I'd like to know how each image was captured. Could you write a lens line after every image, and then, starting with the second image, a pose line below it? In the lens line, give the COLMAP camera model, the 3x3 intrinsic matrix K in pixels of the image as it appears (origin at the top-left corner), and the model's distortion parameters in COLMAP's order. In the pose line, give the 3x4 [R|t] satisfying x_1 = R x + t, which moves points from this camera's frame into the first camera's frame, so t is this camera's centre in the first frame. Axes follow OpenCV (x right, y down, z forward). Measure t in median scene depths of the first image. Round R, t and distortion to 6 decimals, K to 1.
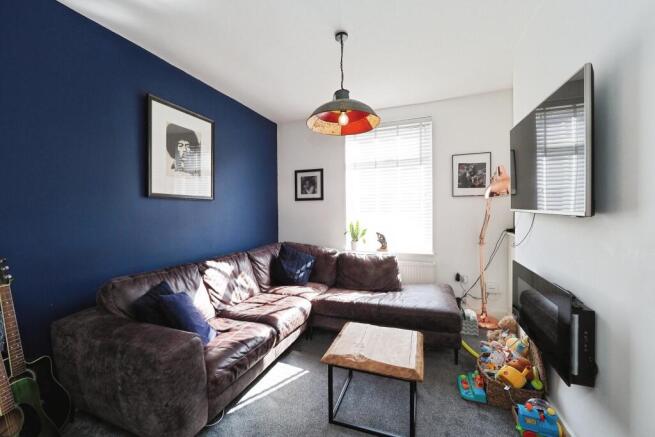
lens RADIAL K [[273.9, 0, 325.5], [0, 273.9, 215.7], [0, 0, 1]] dist [-0.009749, -0.000103]
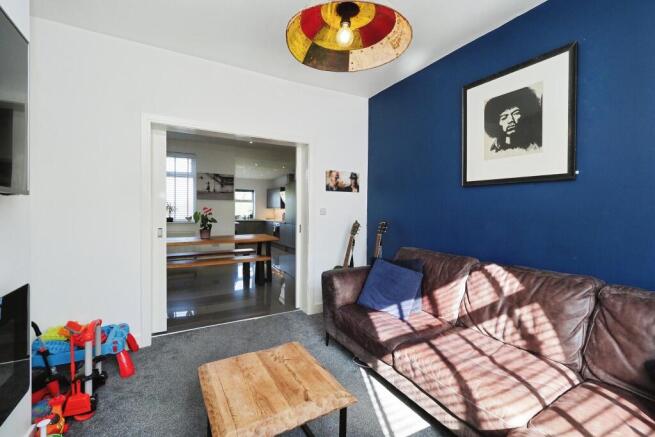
lens RADIAL K [[310.4, 0, 325.7], [0, 310.4, 215.4], [0, 0, 1]] dist [-0.004799, -0.000465]
pose [[-0.671912, 0.016670, -0.740443, 0.531570], [-0.020483, 0.998946, 0.041077, 0.007311], [0.740347, 0.042767, -0.670863, 1.275369]]
